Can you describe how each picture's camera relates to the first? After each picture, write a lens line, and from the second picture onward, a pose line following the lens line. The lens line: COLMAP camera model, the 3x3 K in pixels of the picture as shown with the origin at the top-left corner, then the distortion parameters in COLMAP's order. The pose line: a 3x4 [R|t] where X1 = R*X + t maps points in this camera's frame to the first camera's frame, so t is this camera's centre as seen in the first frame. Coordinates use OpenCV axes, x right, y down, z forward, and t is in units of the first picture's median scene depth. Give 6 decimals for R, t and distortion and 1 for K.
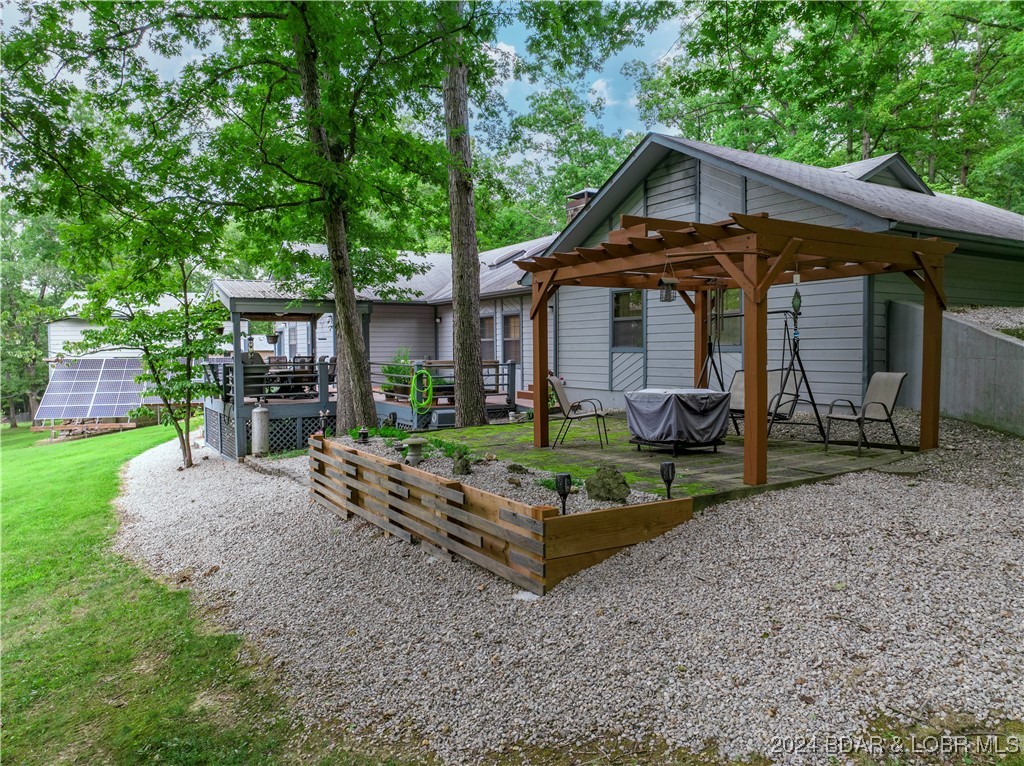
lens RADIAL K [[729.7, 0, 512.0], [0, 729.7, 383.0], [0, 0, 1]] dist [-0.016391, -0.003098]
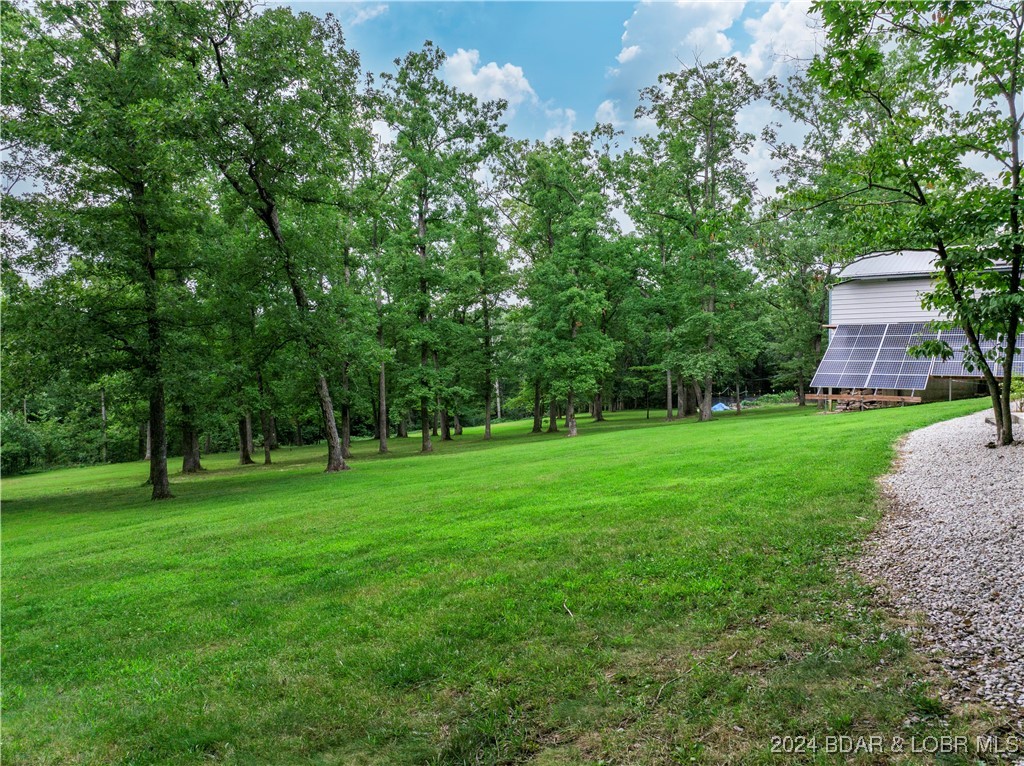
lens RADIAL K [[729.7, 0, 512.0], [0, 729.7, 383.0], [0, 0, 1]] dist [-0.016391, -0.003098]
pose [[0.545000, 0.038410, -0.837556, -0.171753], [-0.030125, 0.999202, 0.026221, 0.063513], [0.837895, 0.010941, 0.545722, 0.336937]]
